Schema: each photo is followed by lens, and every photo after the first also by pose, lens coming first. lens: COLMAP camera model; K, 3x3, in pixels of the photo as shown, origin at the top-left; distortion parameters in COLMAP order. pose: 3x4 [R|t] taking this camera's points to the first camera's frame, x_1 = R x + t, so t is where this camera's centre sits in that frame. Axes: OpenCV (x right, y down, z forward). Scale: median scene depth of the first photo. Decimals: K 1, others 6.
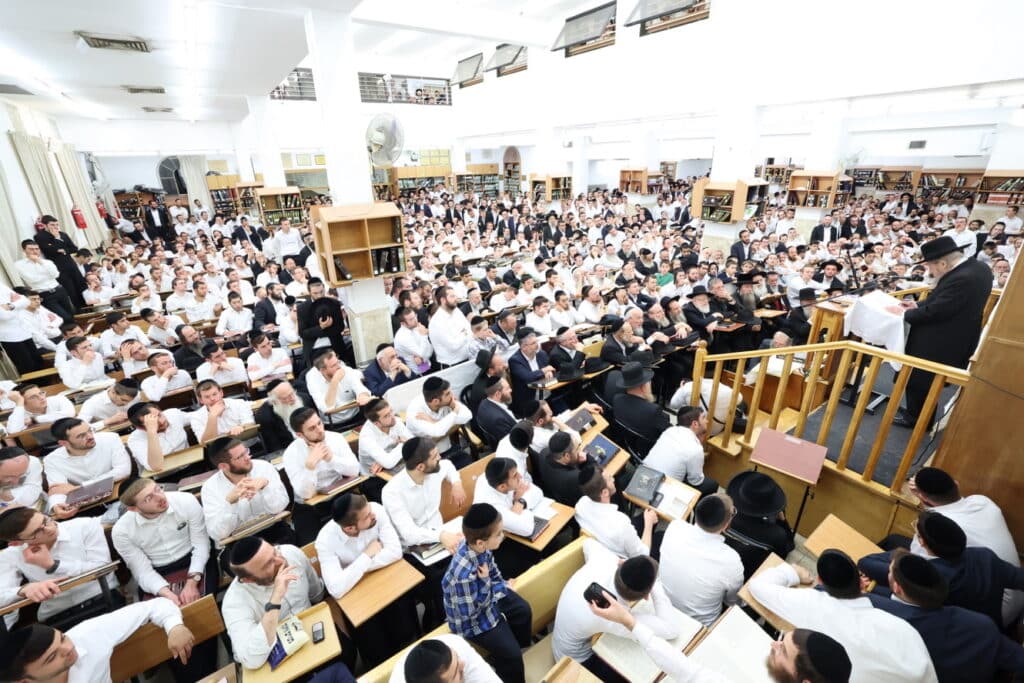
lens RADIAL K [[443.8, 0, 515.9], [0, 443.8, 343.4], [0, 0, 1]] dist [-0.044756, 0.016860]
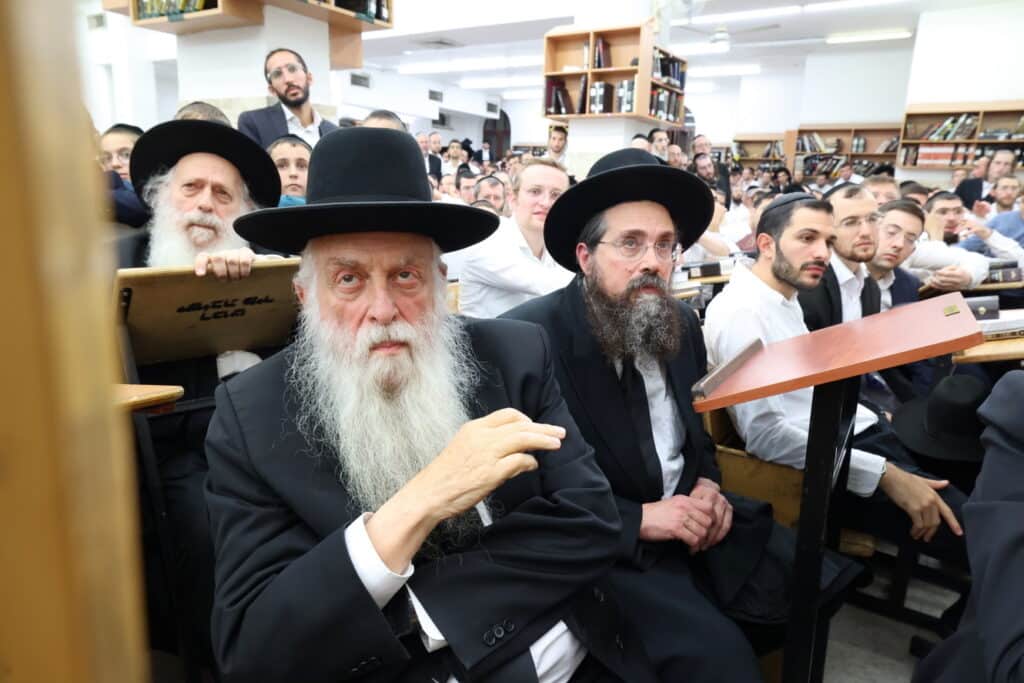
lens RADIAL K [[712.6, 0, 512.0], [0, 712.6, 341.5], [0, 0, 1]] dist [0.002612, 0.004274]
pose [[0.928558, -0.018716, 0.370716, 0.264647], [0.081869, 0.984459, -0.155362, -0.022789], [-0.362047, 0.174612, 0.915660, 0.350142]]
